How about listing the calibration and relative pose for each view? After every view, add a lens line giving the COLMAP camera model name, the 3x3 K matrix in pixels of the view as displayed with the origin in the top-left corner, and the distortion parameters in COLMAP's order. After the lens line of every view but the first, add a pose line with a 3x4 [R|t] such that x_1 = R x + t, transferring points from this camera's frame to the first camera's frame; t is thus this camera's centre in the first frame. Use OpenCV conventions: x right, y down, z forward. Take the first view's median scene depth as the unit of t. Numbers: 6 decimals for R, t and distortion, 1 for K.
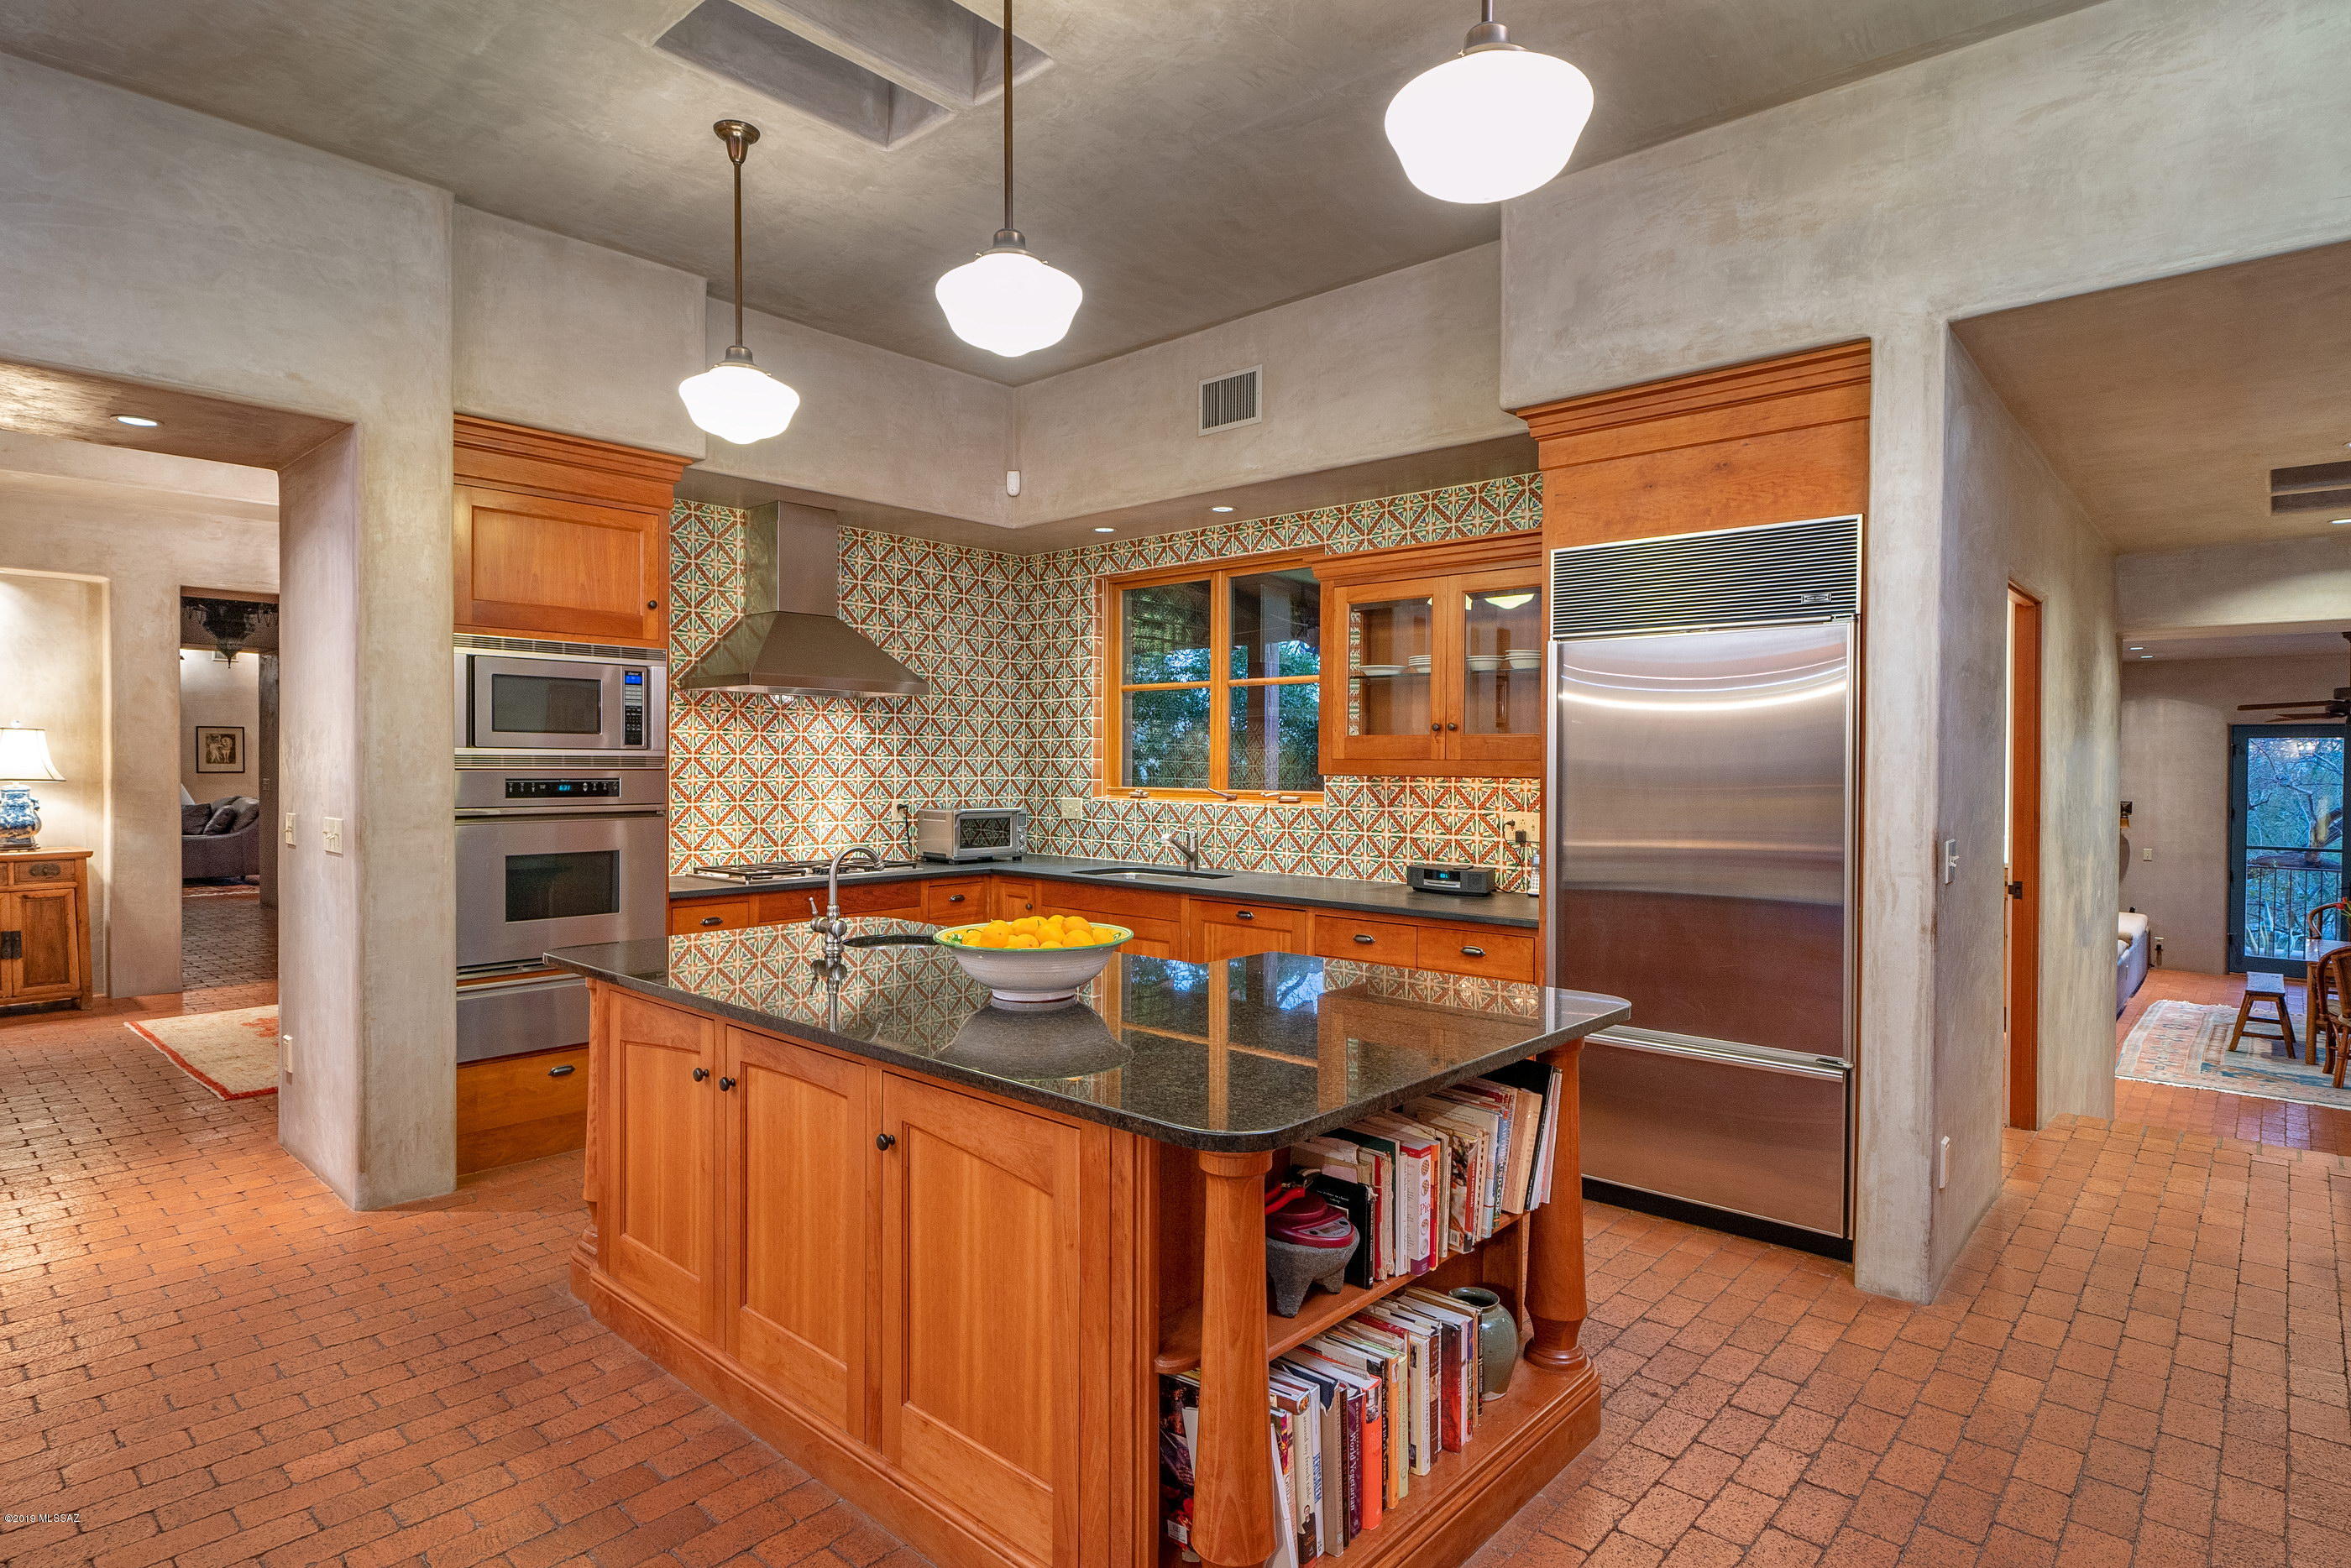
lens RADIAL K [[1247.9, 0, 1177.2], [0, 1247.9, 779.3], [0, 0, 1]] dist [0.001185, 0.000158]
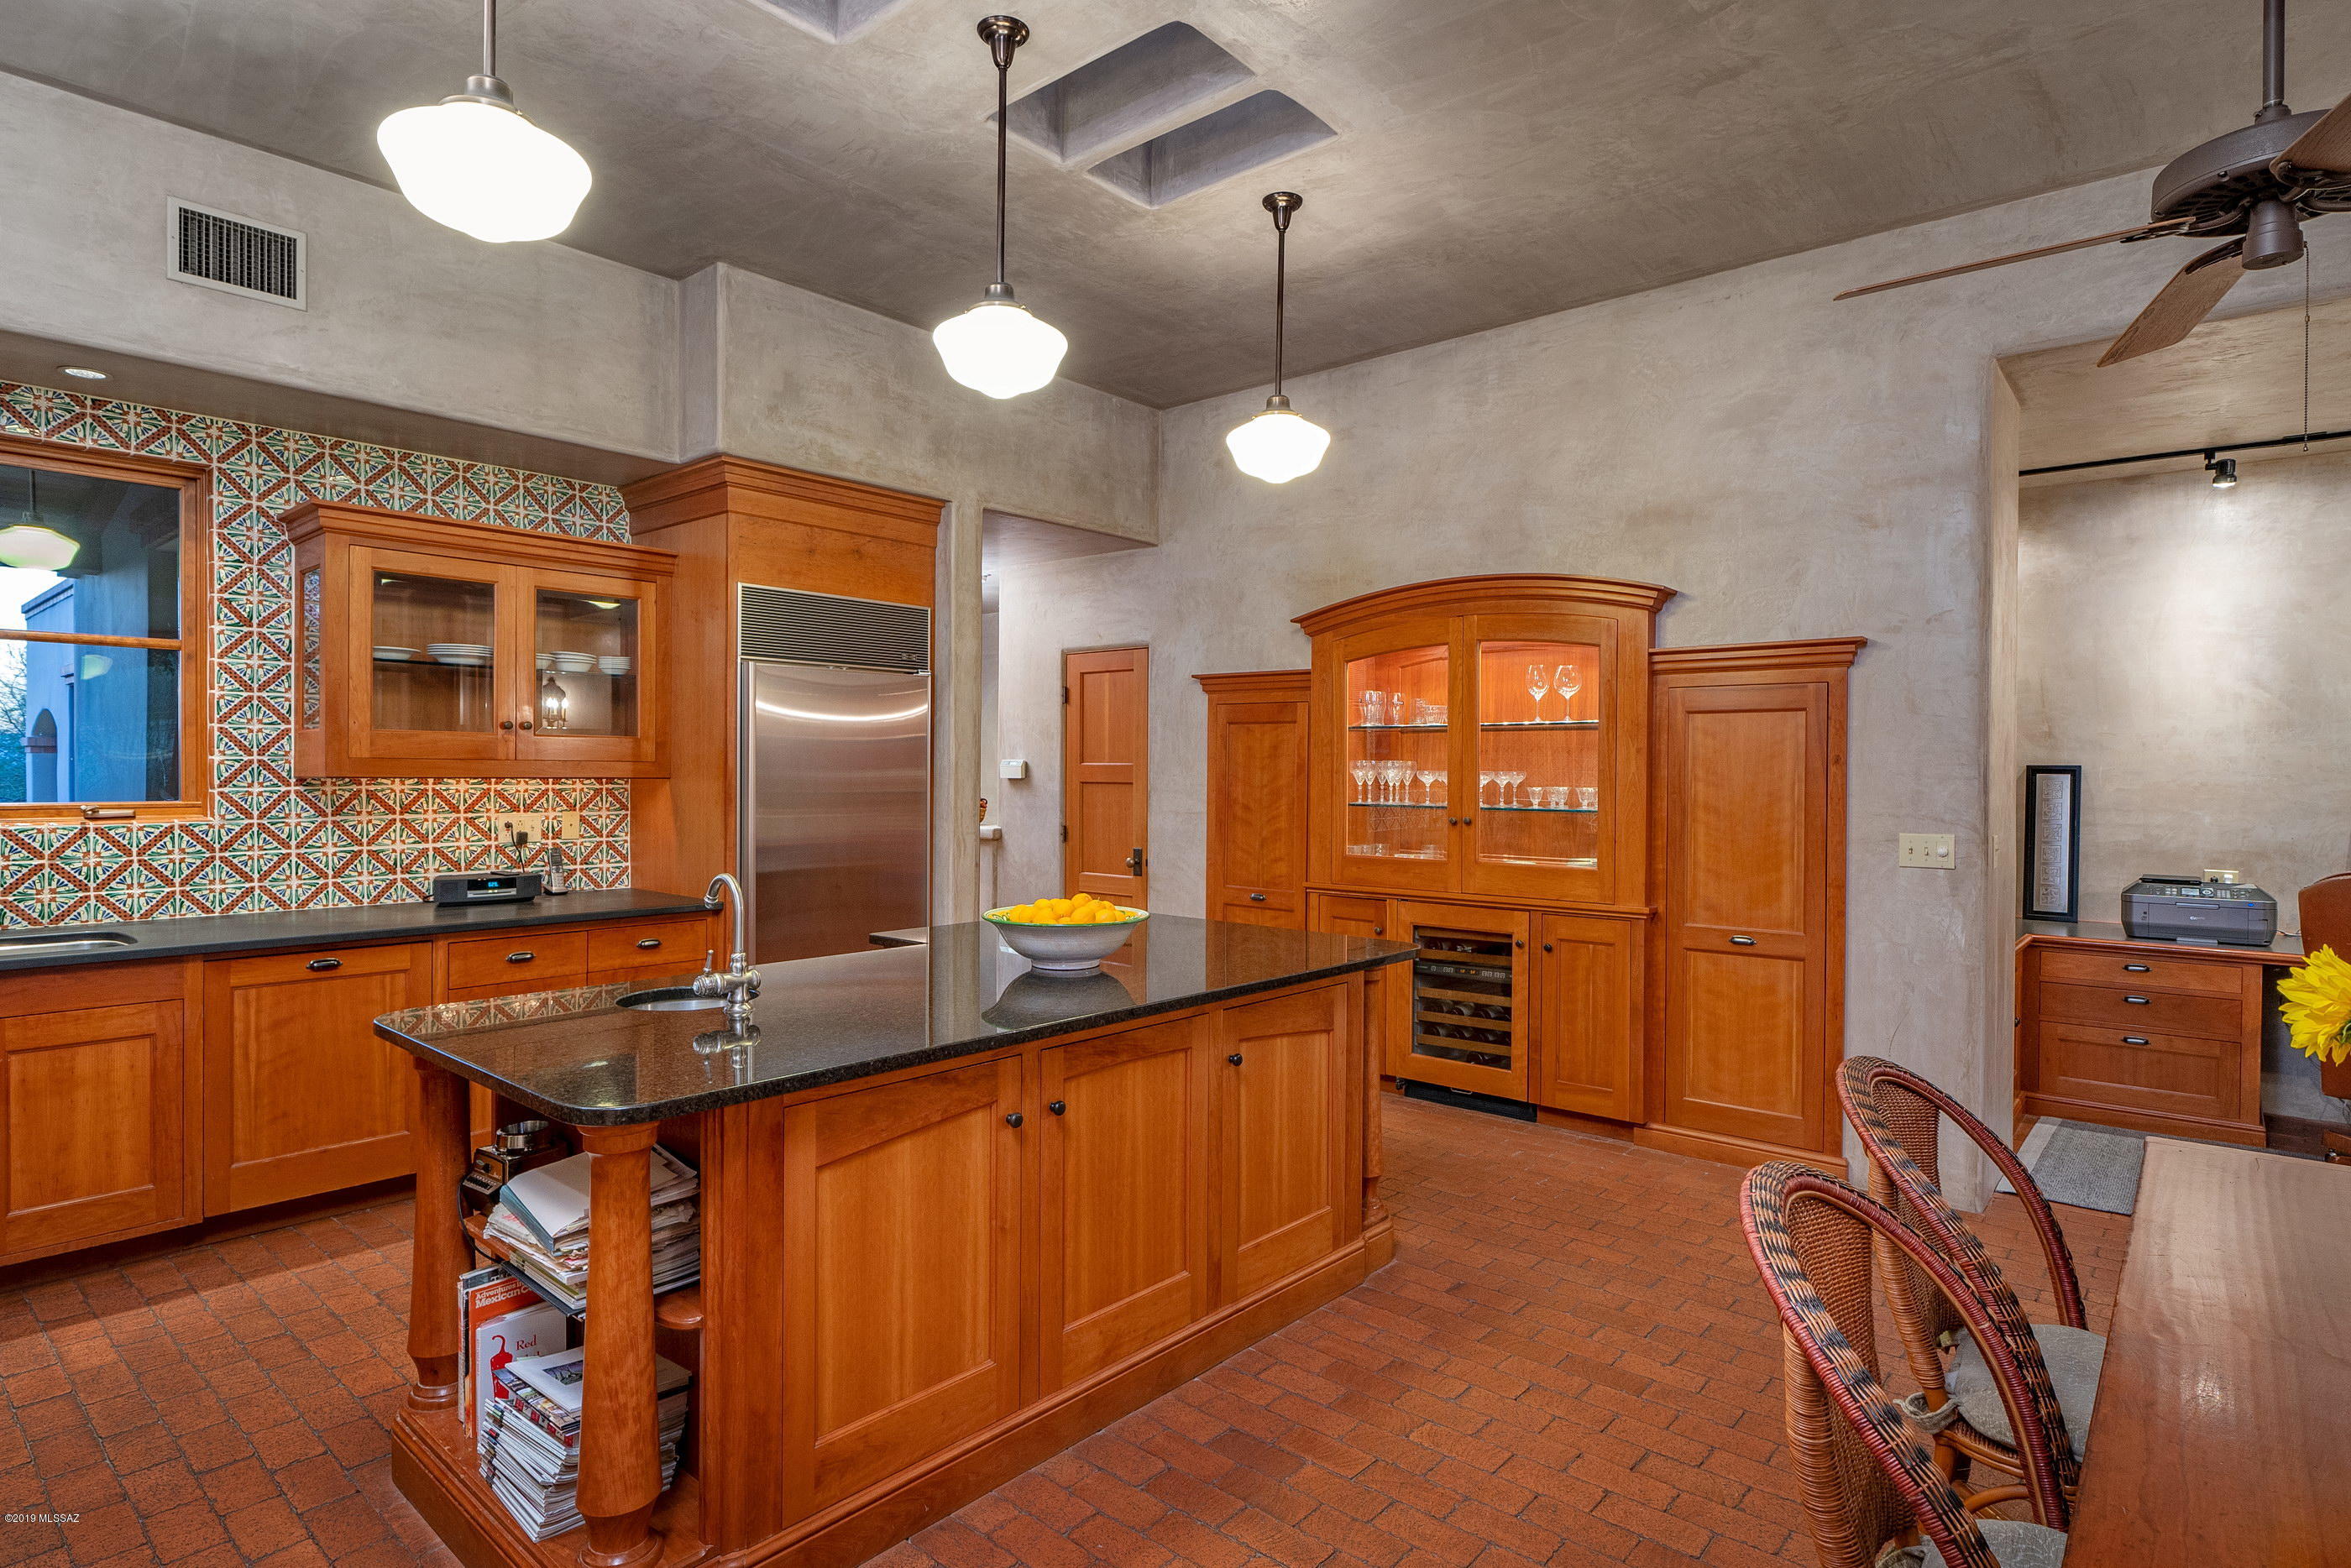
lens RADIAL K [[1247.9, 0, 1165.3], [0, 1247.9, 777.9], [0, 0, 1]] dist [0.001185, 0.000158]
pose [[-0.016930, -0.011305, 0.999793, -0.708632], [0.005584, 0.999919, 0.011401, -0.009727], [-0.999841, 0.005776, -0.016865, 0.501999]]
